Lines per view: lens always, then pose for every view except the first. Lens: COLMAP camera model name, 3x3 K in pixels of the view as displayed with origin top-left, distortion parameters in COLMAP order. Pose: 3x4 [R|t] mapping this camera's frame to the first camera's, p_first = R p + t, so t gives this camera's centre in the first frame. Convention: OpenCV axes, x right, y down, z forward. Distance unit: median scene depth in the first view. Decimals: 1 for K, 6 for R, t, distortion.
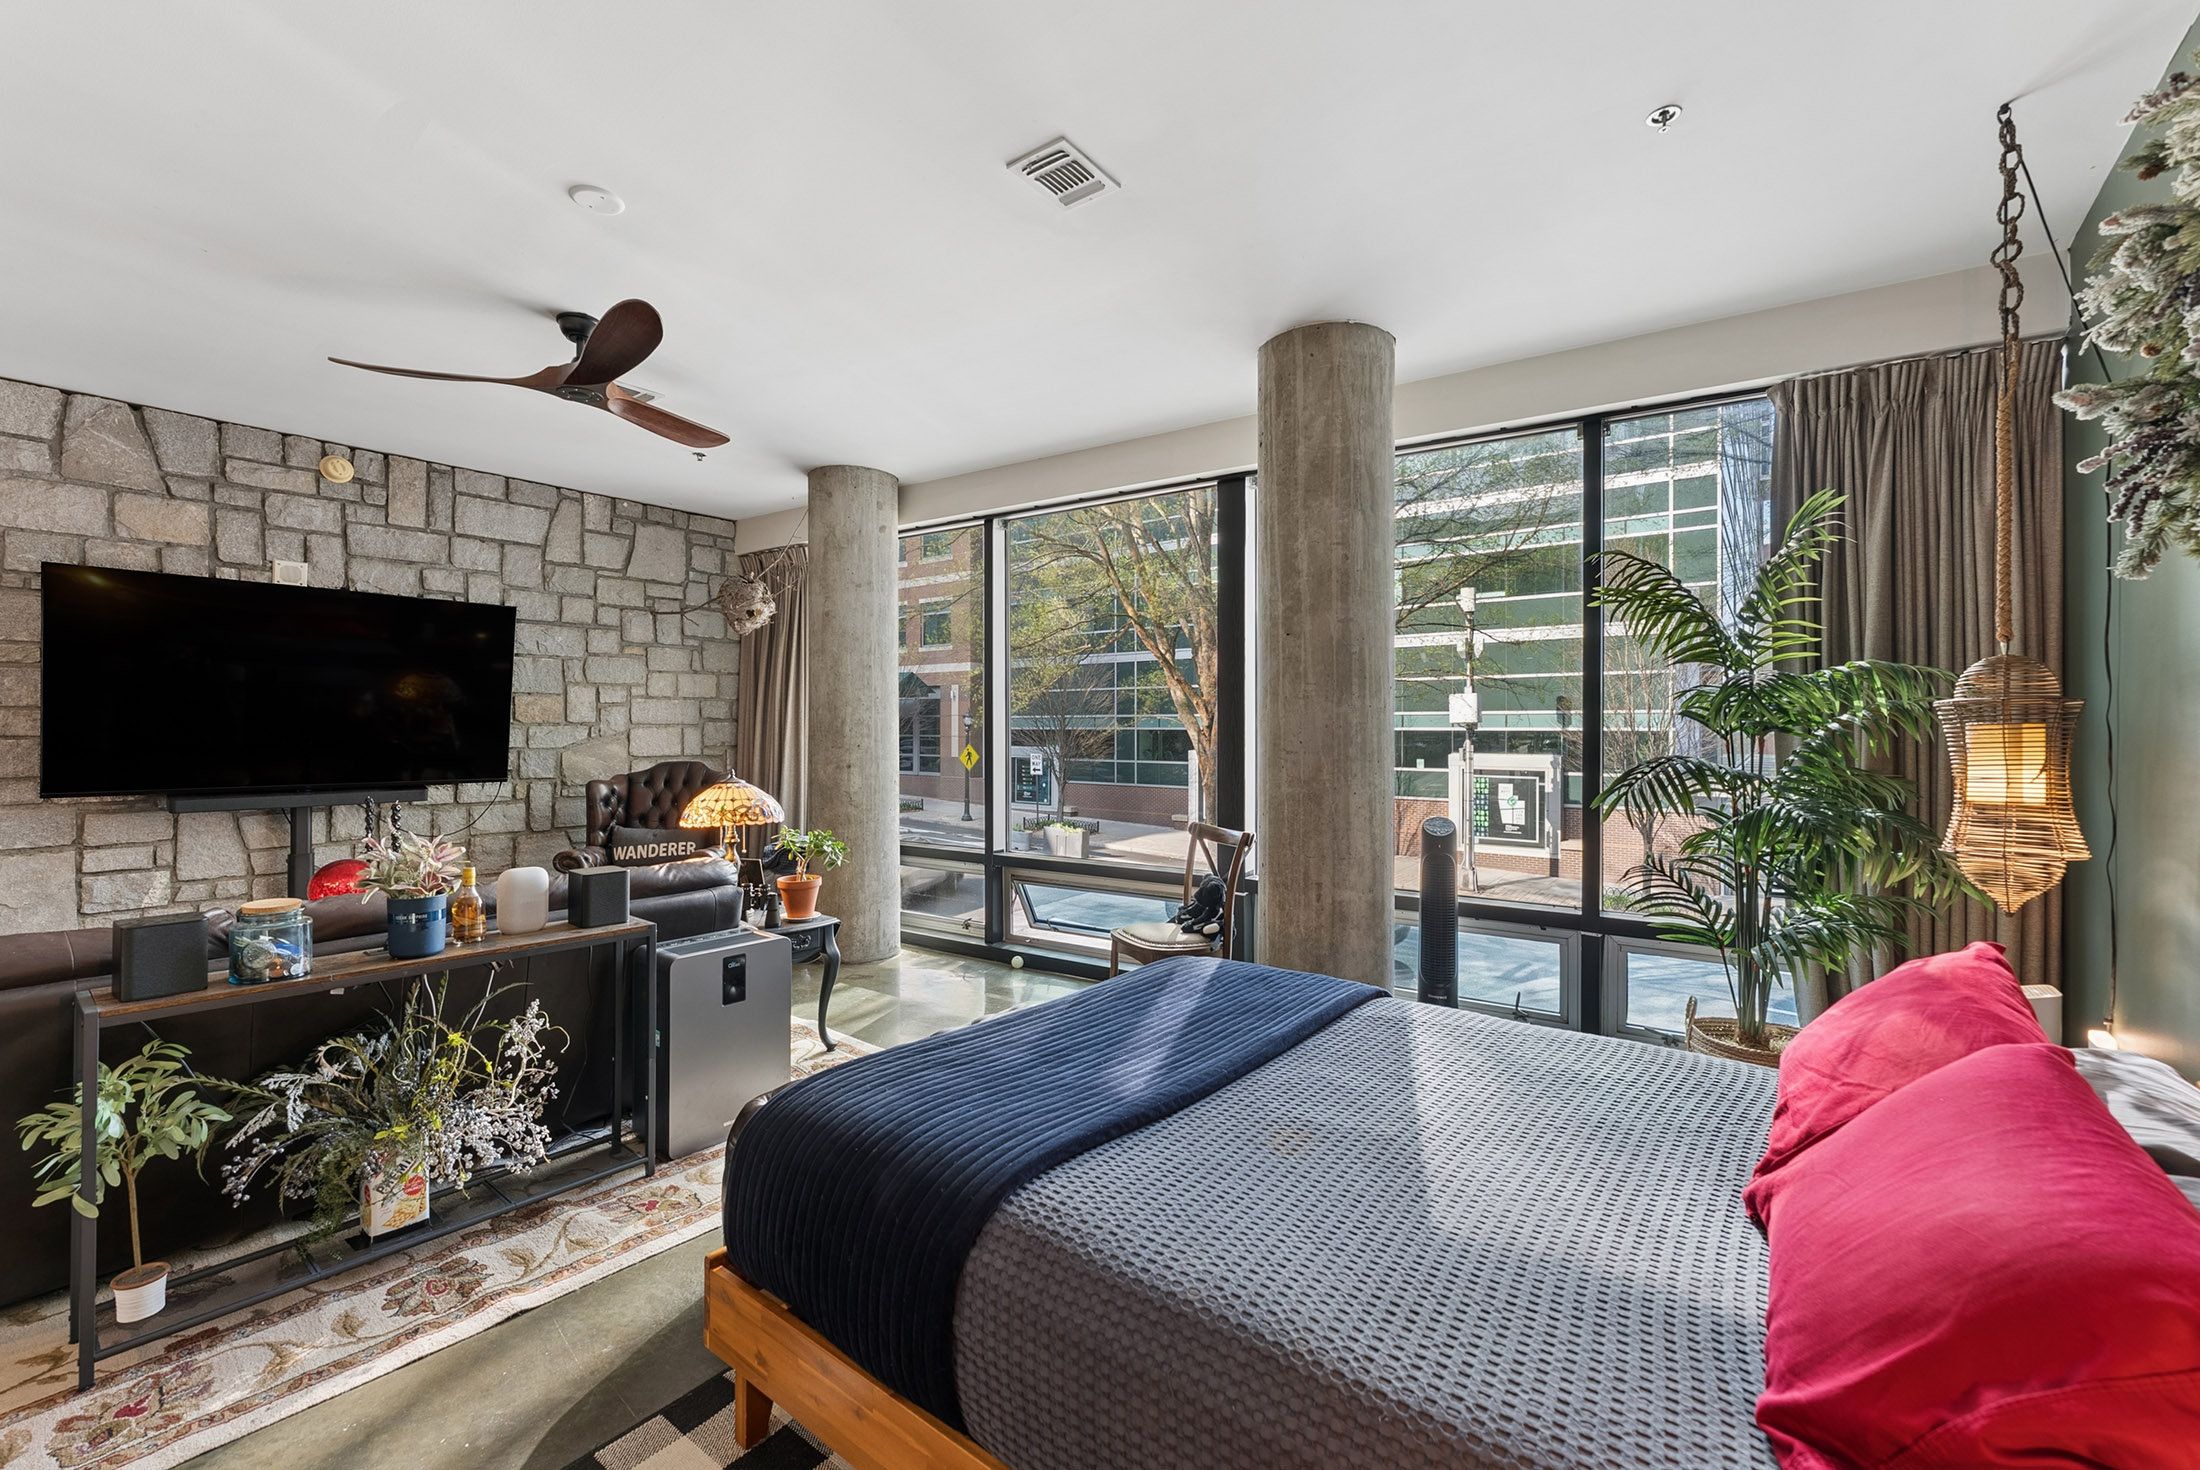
lens RADIAL K [[903.3, 0, 1104.7], [0, 903.3, 745.5], [0, 0, 1]] dist [0.000316, -0.000615]
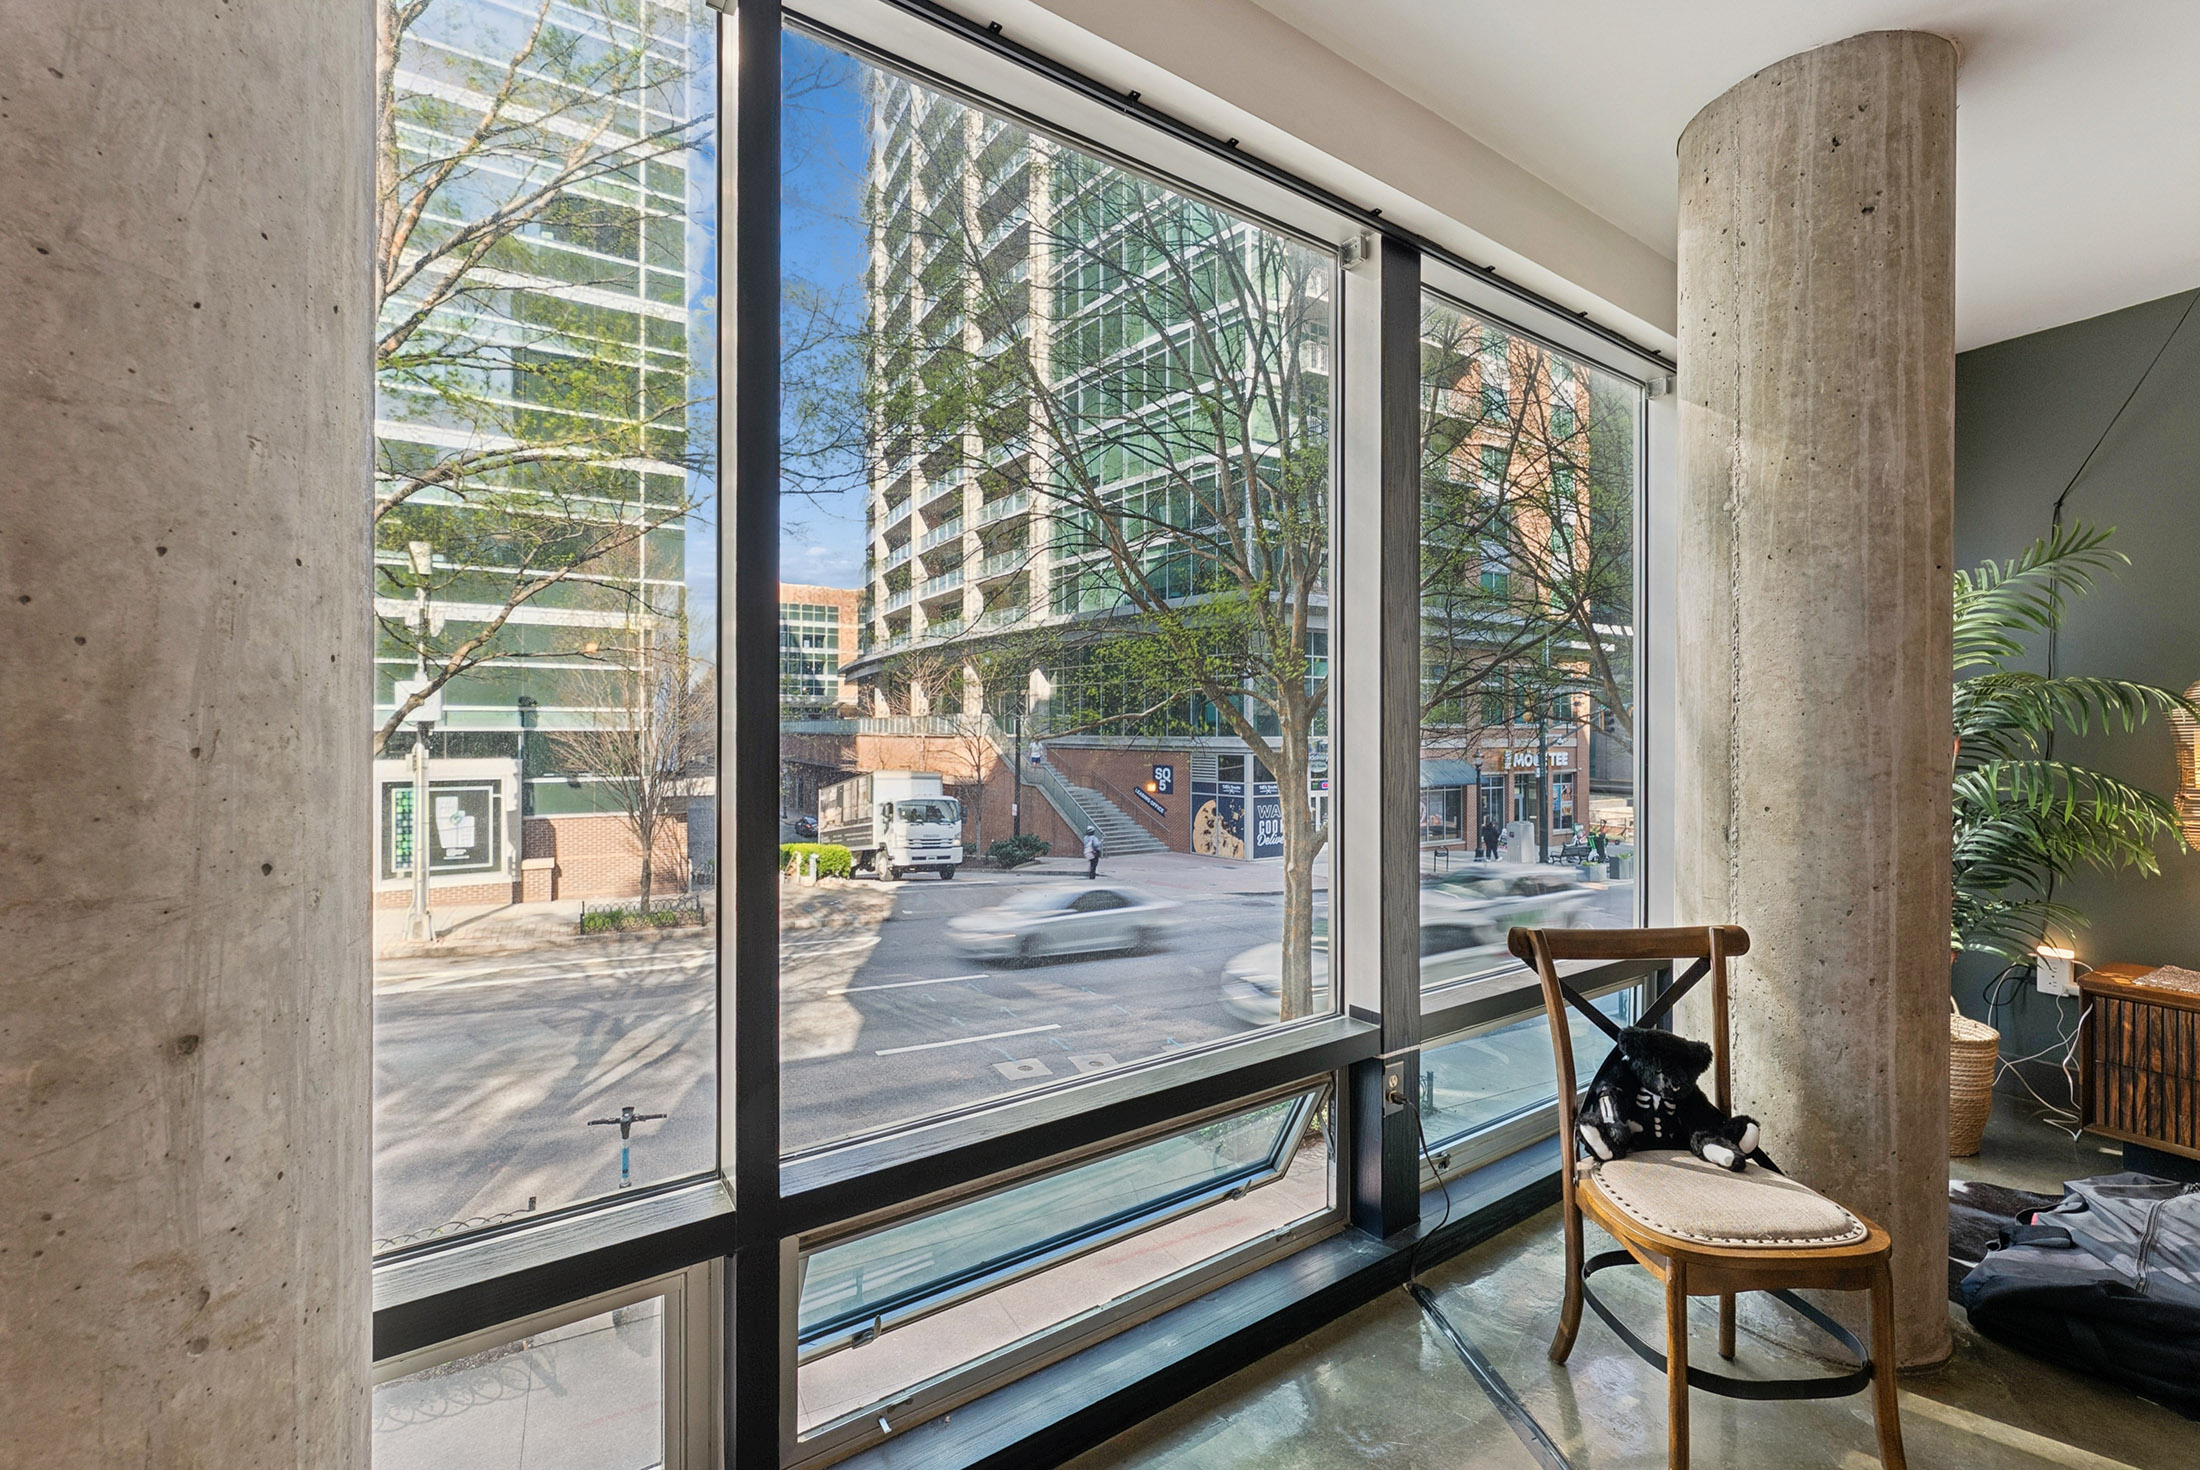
lens RADIAL K [[903.3, 0, 1102.7], [0, 903.3, 739.5], [0, 0, 1]] dist [0.000316, -0.000615]
pose [[0.392551, -0.012288, 0.919648, -0.340903], [0.017663, 0.999827, 0.005820, -0.017370], [-0.919560, 0.013959, 0.392701, 0.814908]]
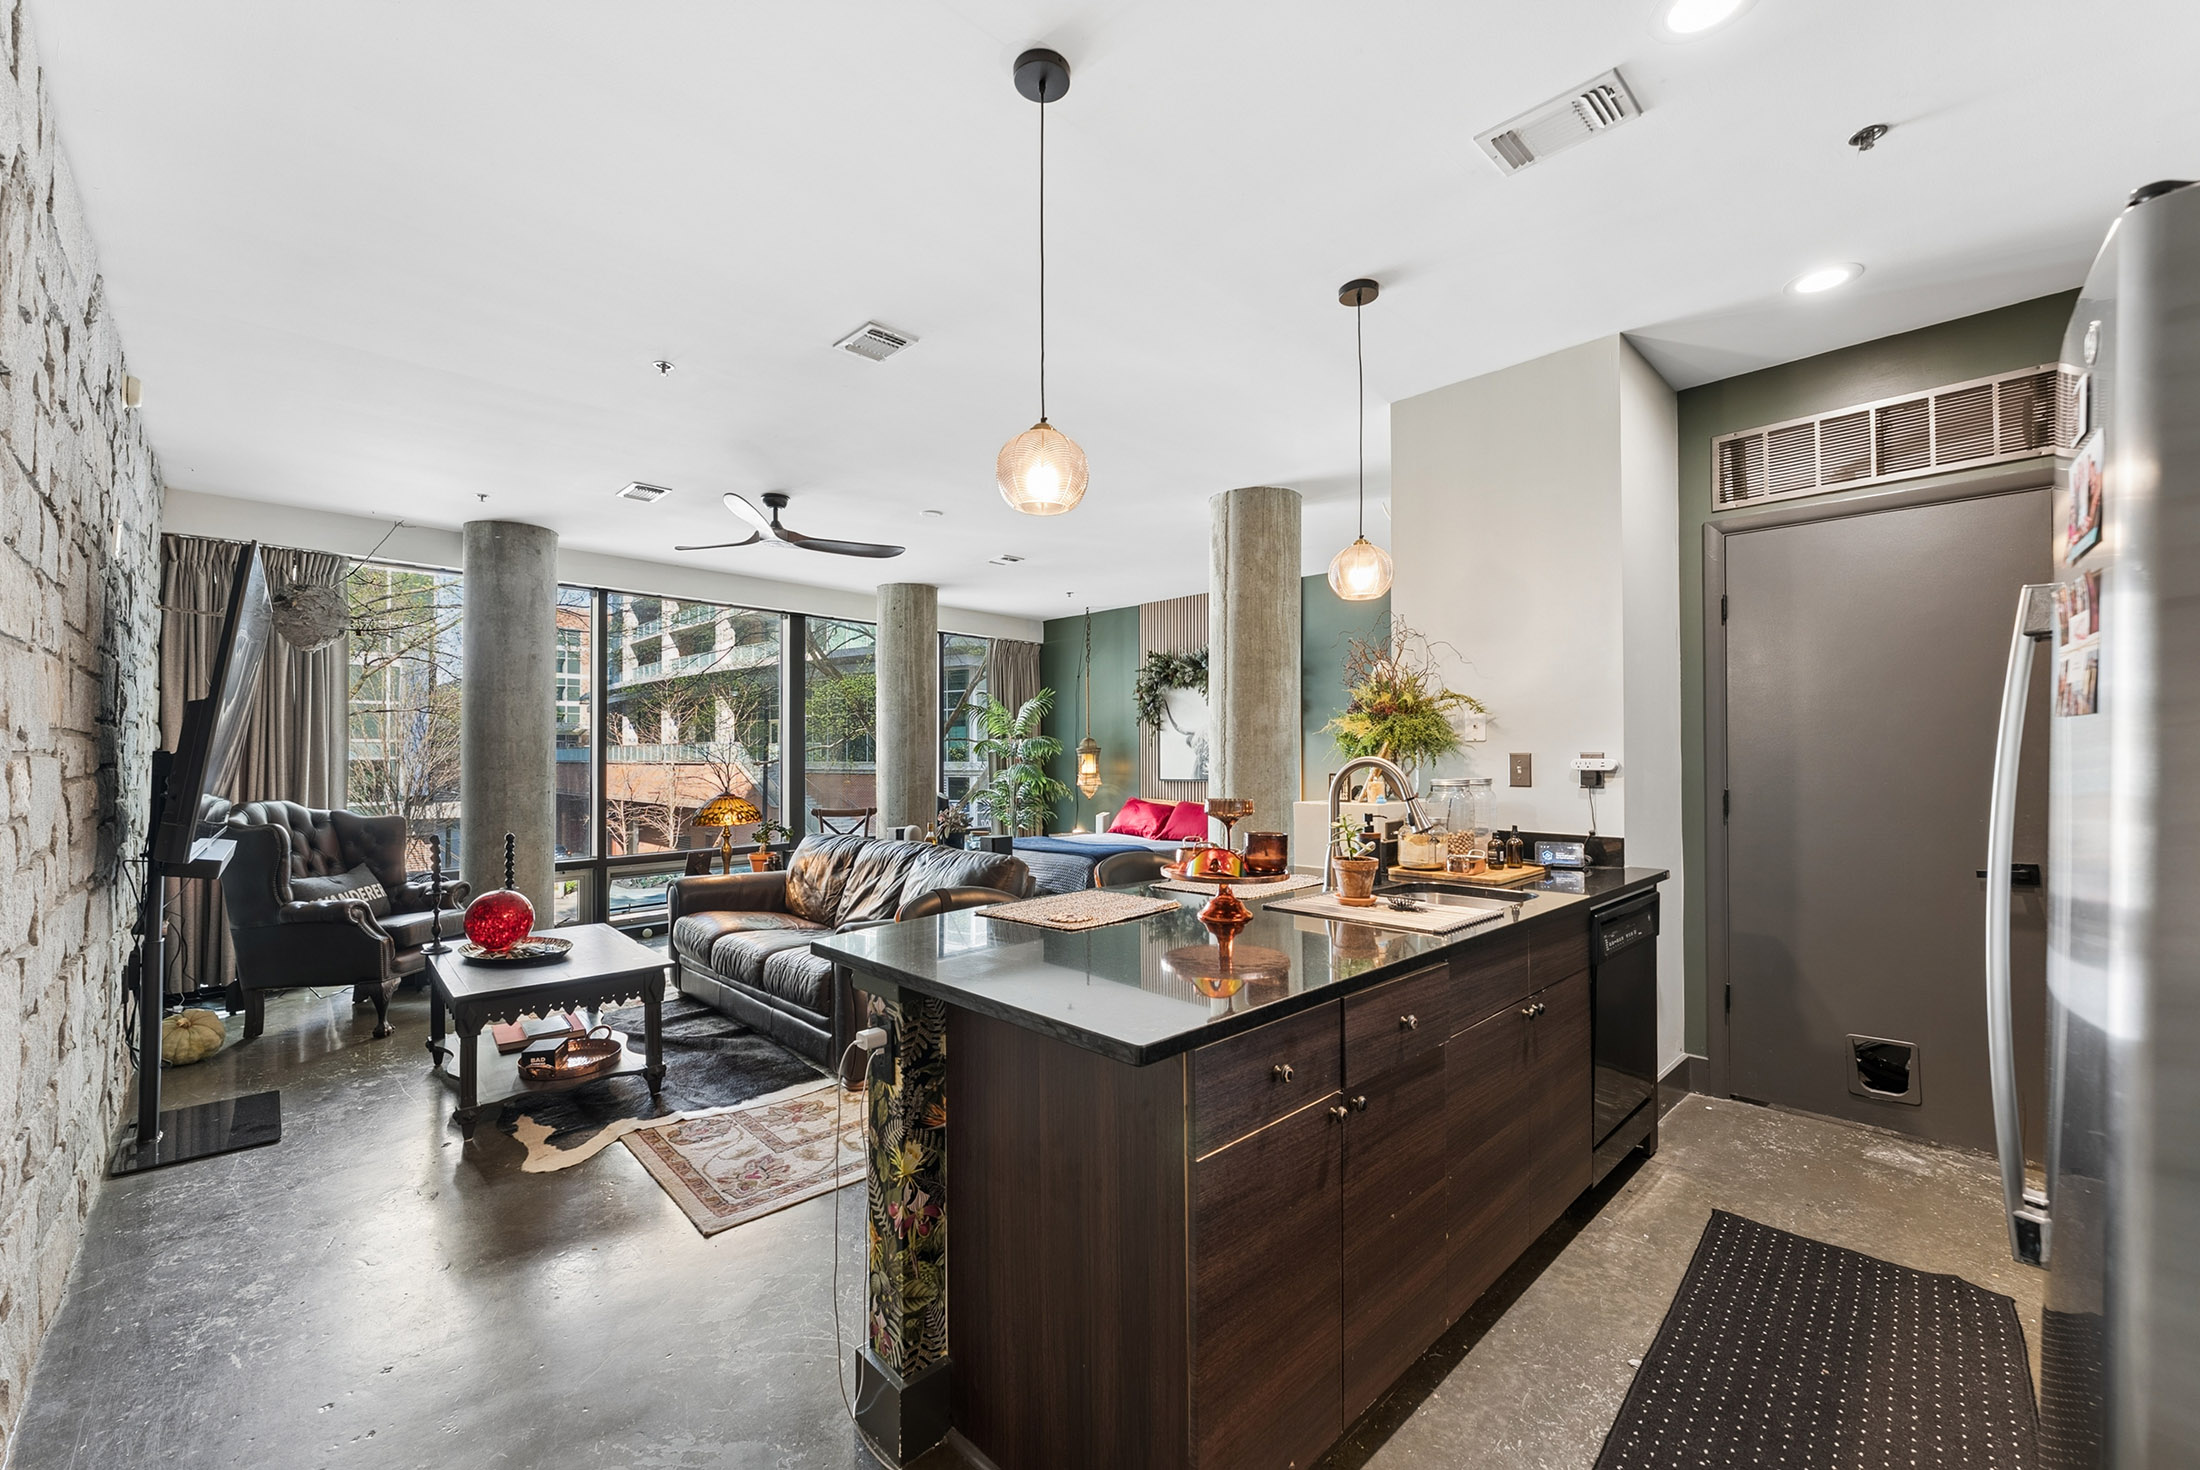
lens RADIAL K [[903.3, 0, 1094.9], [0, 903.3, 761.7], [0, 0, 1]] dist [0.000316, -0.000615]
pose [[0.166591, -0.008404, 0.985990, -1.262004], [0.021774, 0.999751, 0.004842, -0.005478], [-0.985786, 0.020662, 0.166733, 0.128355]]
